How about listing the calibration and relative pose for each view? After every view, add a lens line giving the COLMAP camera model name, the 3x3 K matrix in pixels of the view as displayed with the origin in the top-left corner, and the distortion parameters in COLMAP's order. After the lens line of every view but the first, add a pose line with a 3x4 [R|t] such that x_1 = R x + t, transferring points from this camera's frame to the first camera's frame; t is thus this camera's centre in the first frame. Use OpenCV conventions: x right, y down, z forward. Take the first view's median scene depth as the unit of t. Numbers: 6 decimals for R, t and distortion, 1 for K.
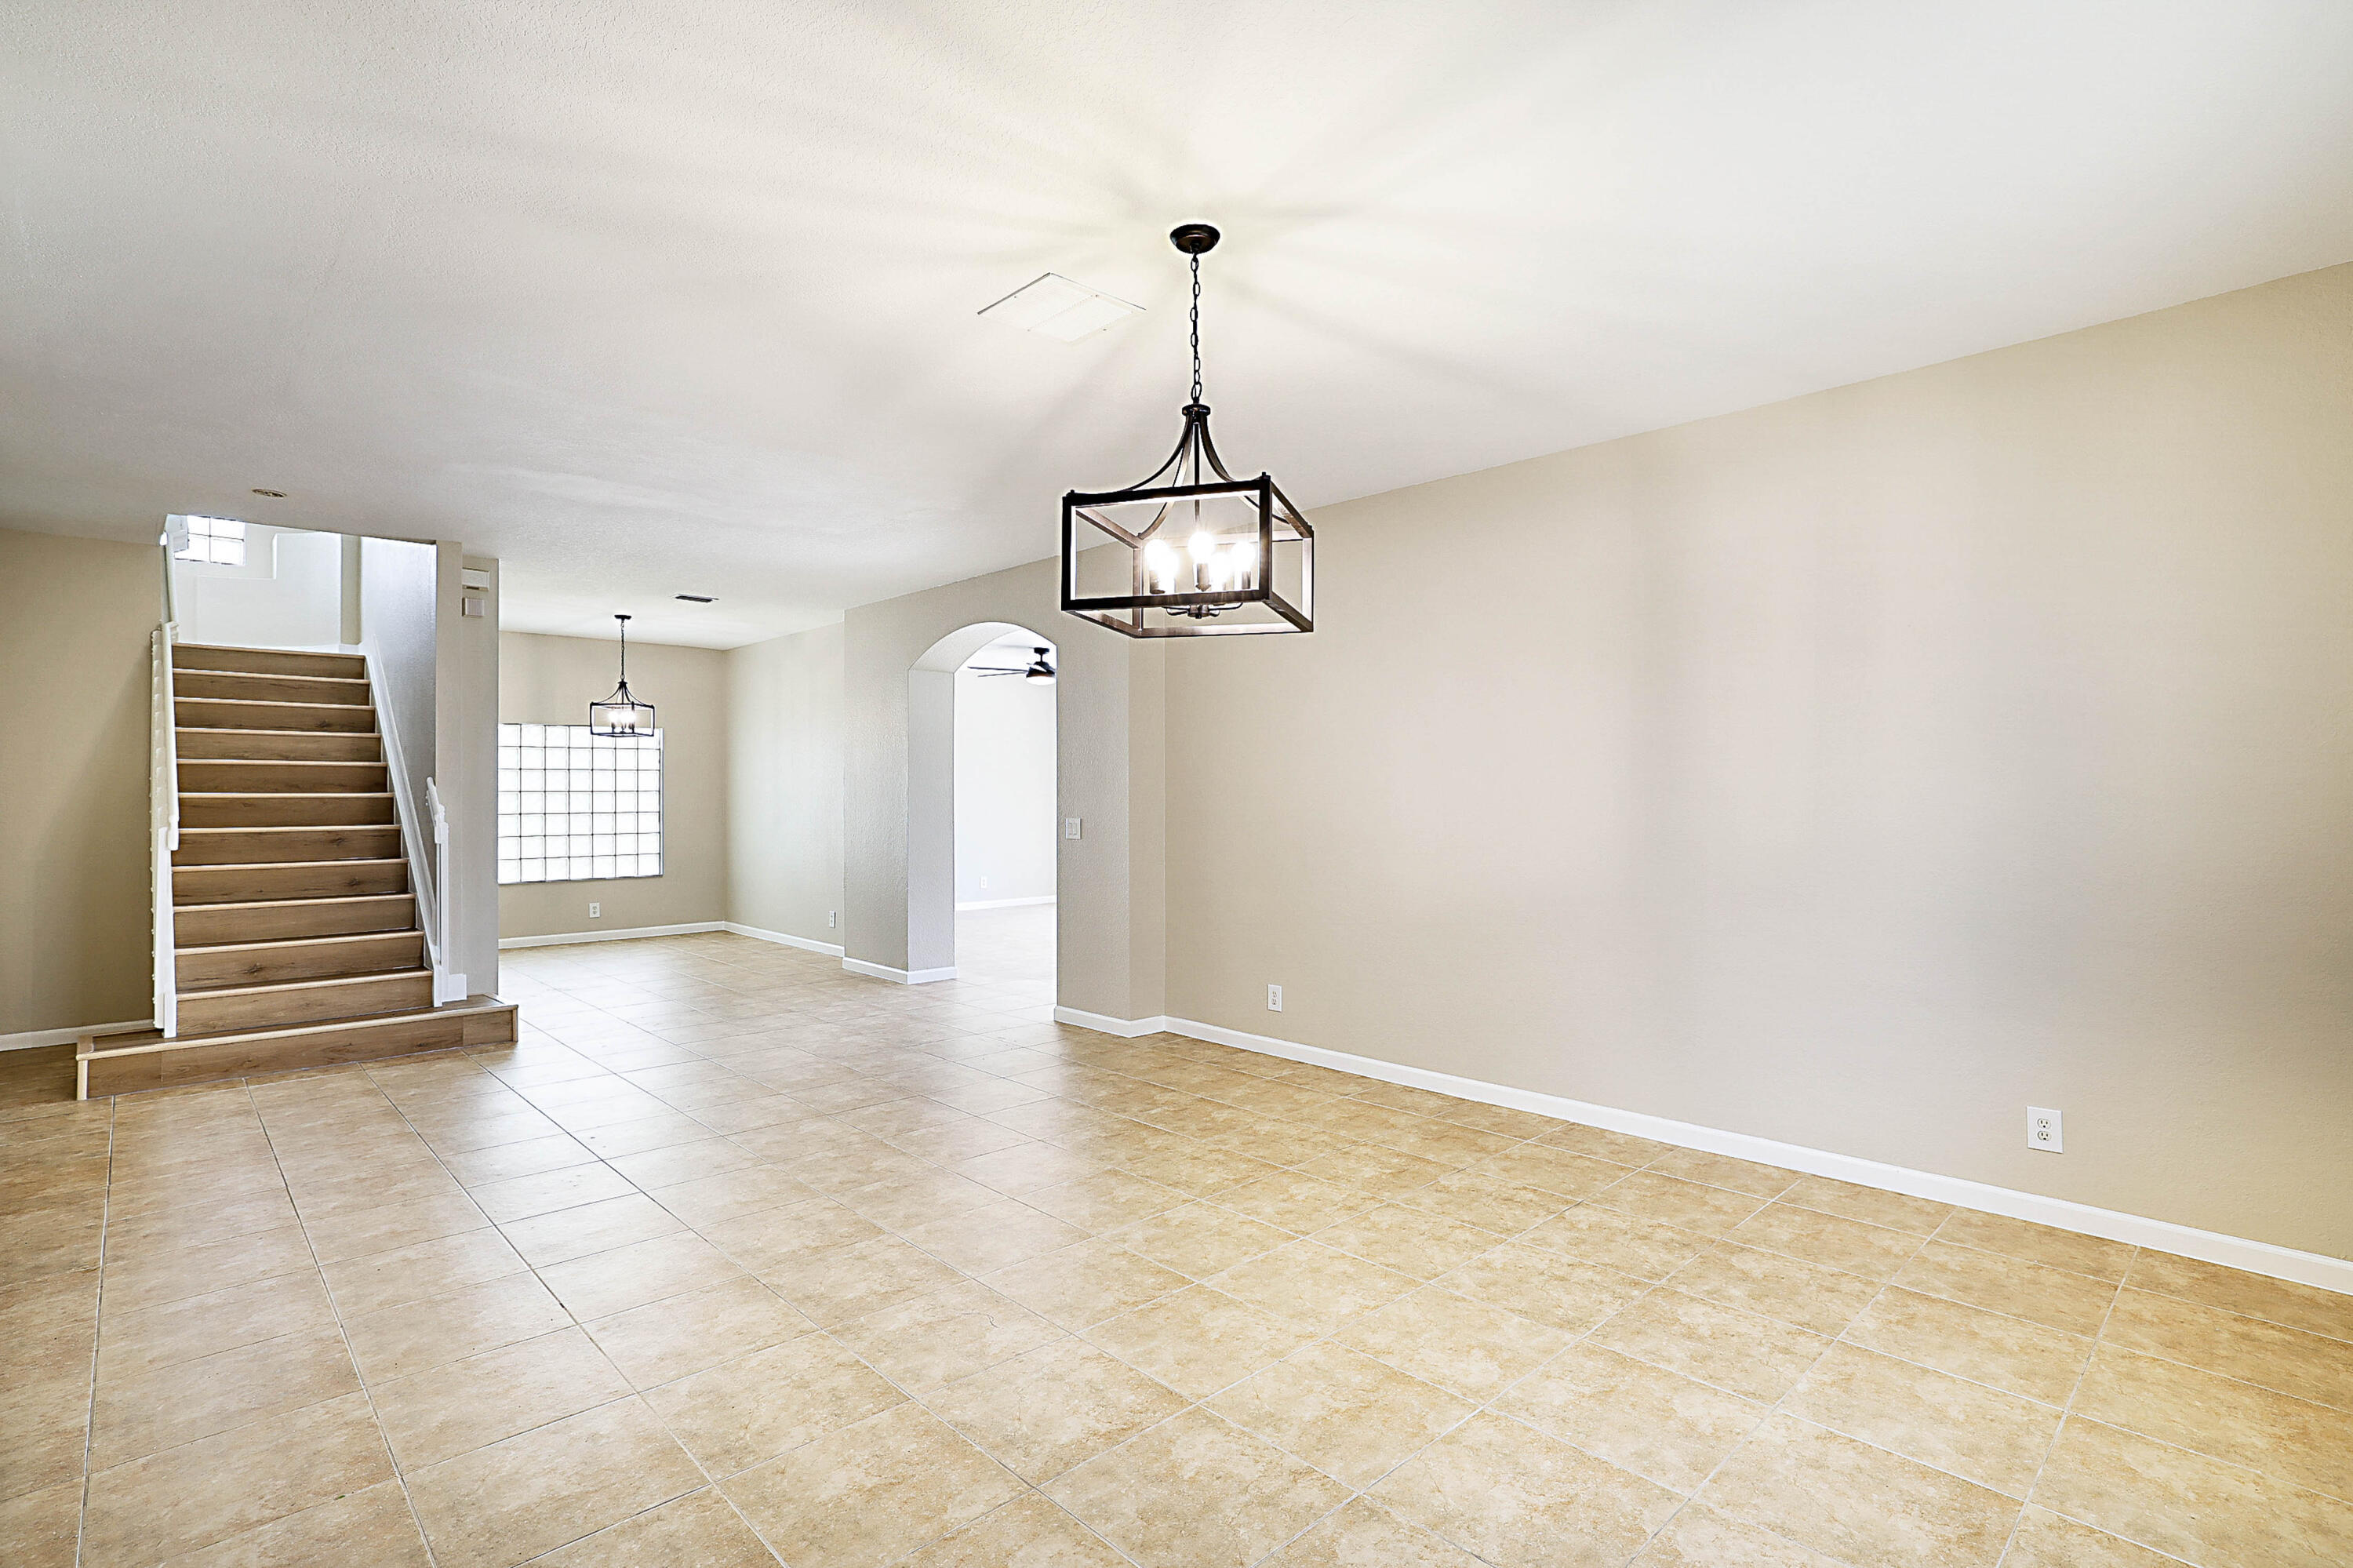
lens RADIAL K [[1124.1, 0, 1172.3], [0, 1124.1, 794.3], [0, 0, 1]] dist [-0.040395, 0.023493]
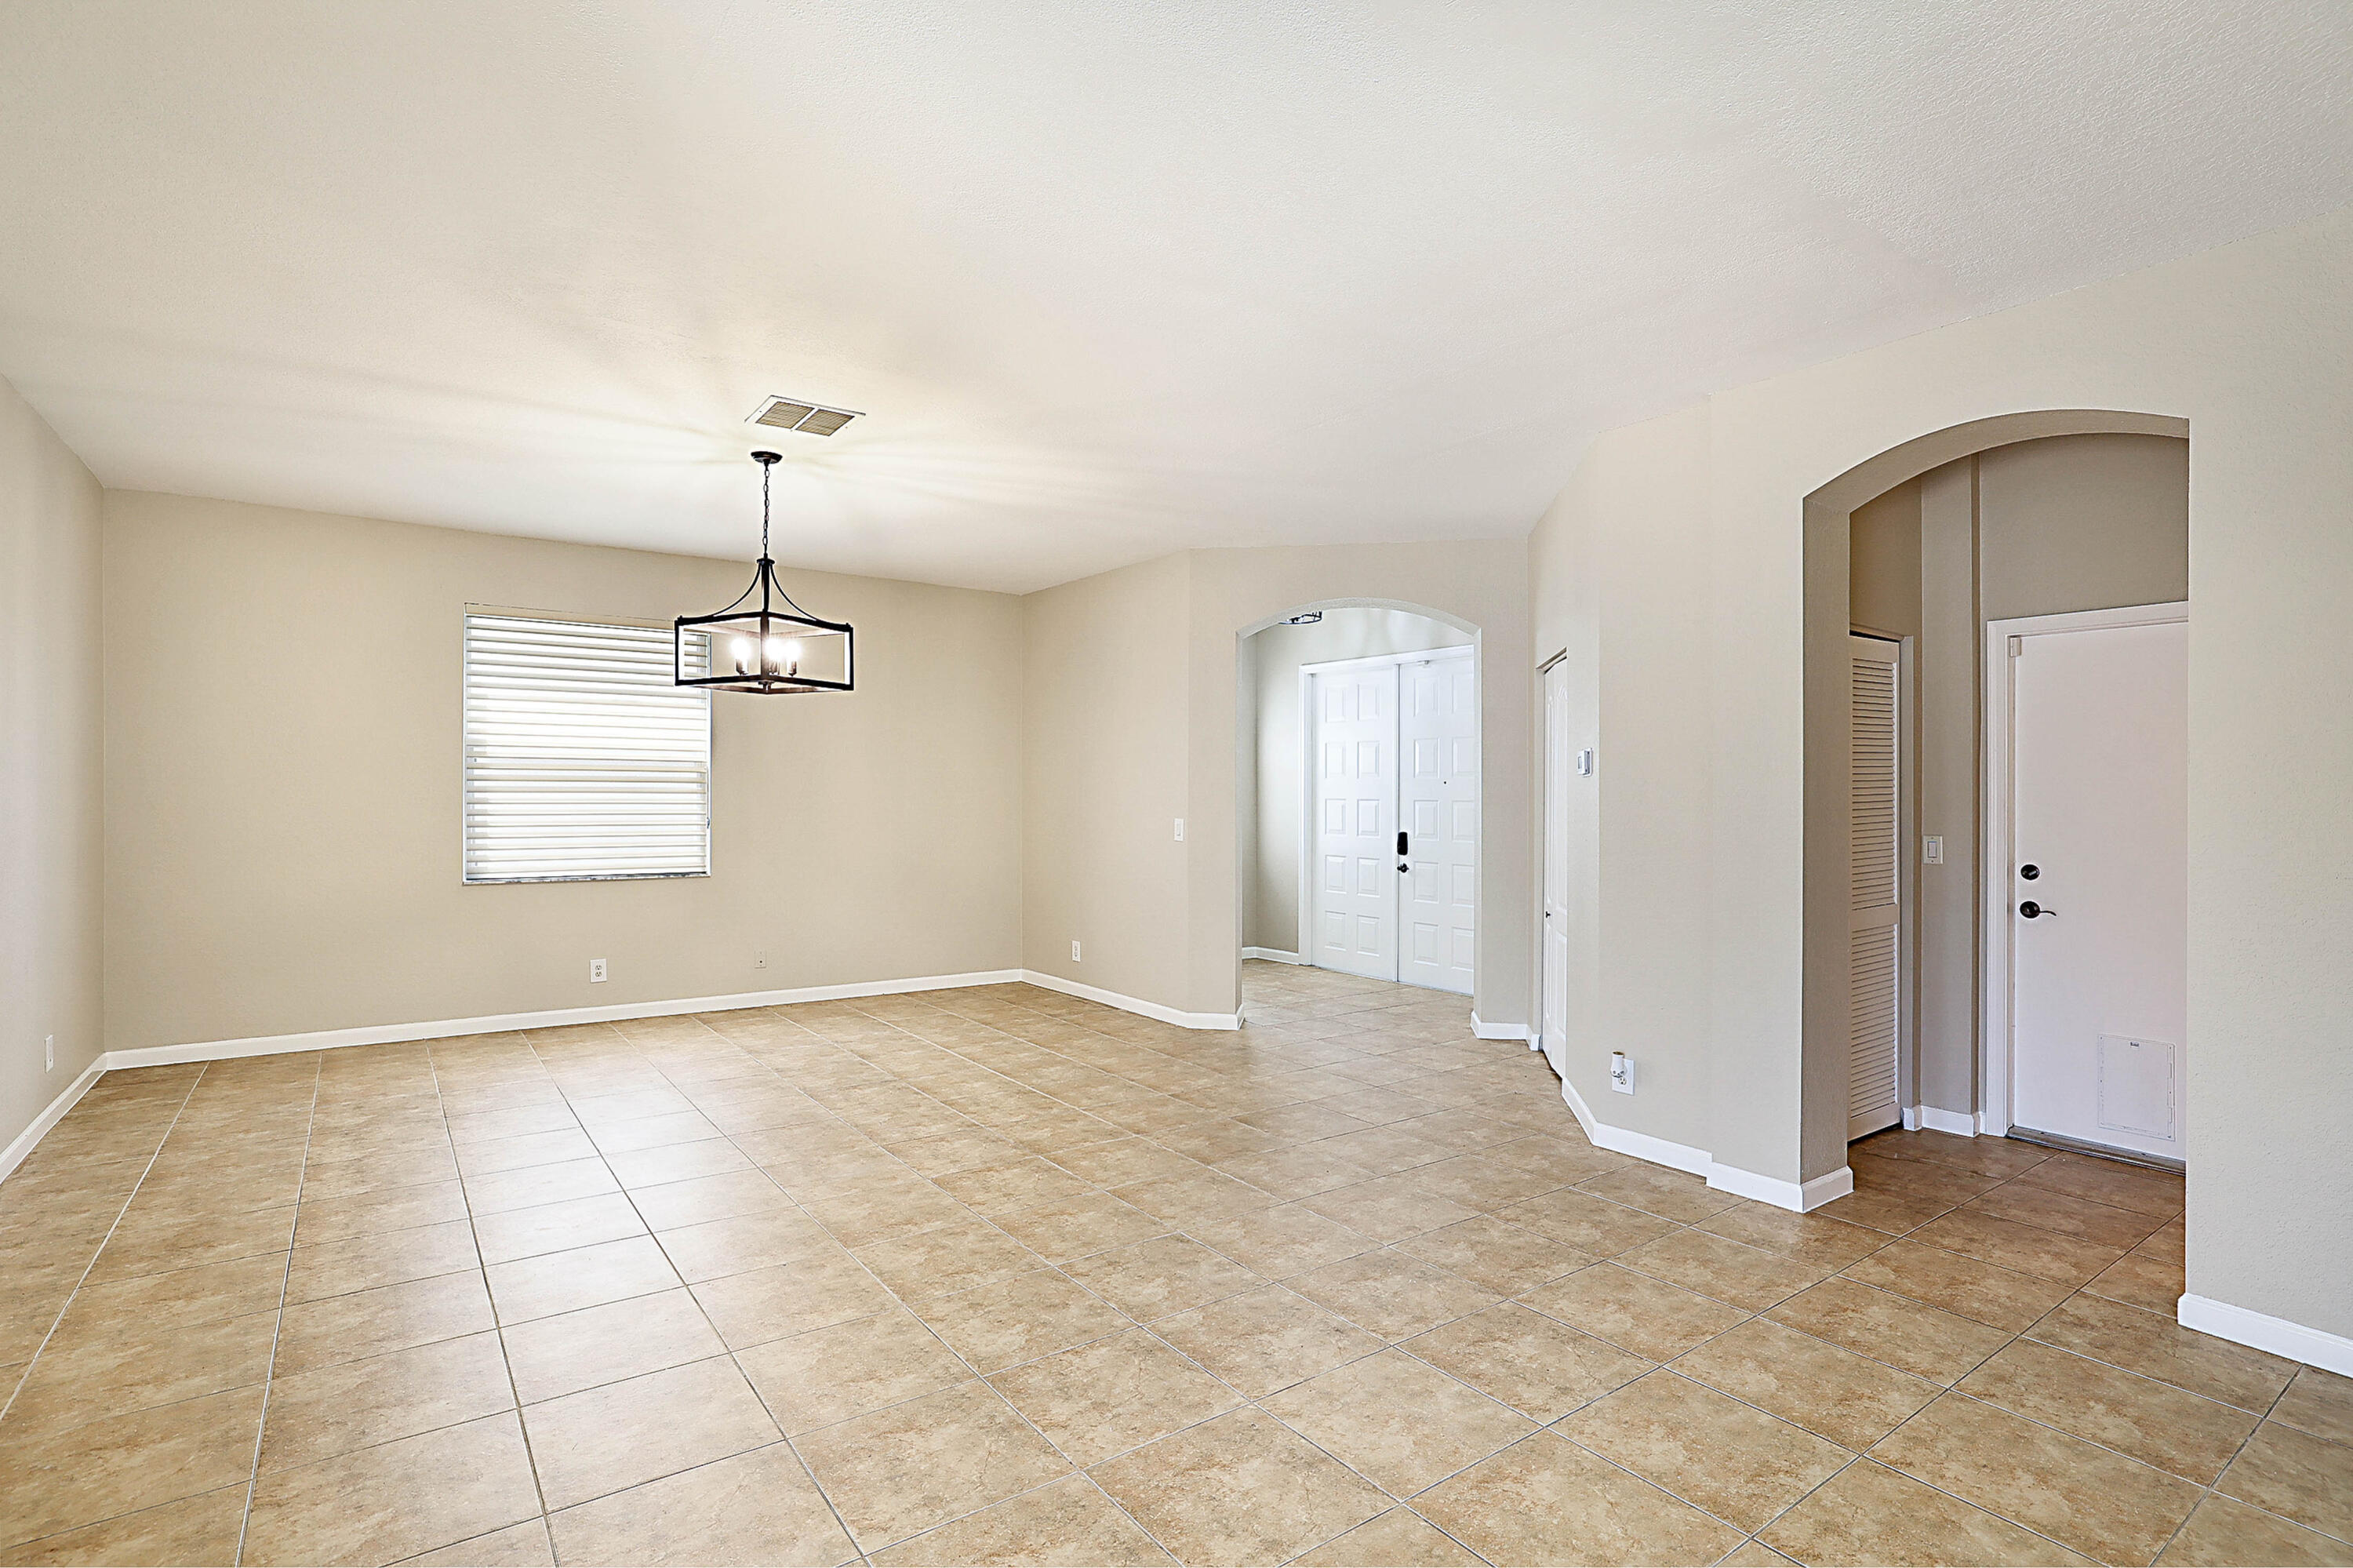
lens RADIAL K [[1136.4, 0, 1176.4], [0, 1136.4, 791.4], [0, 0, 1]] dist [-0.042374, 0.024068]
pose [[-0.991631, -0.004673, 0.129020, -0.441458], [-0.004880, 0.999987, -0.001288, -0.000559], [-0.129012, -0.001907, -0.991641, 1.429140]]
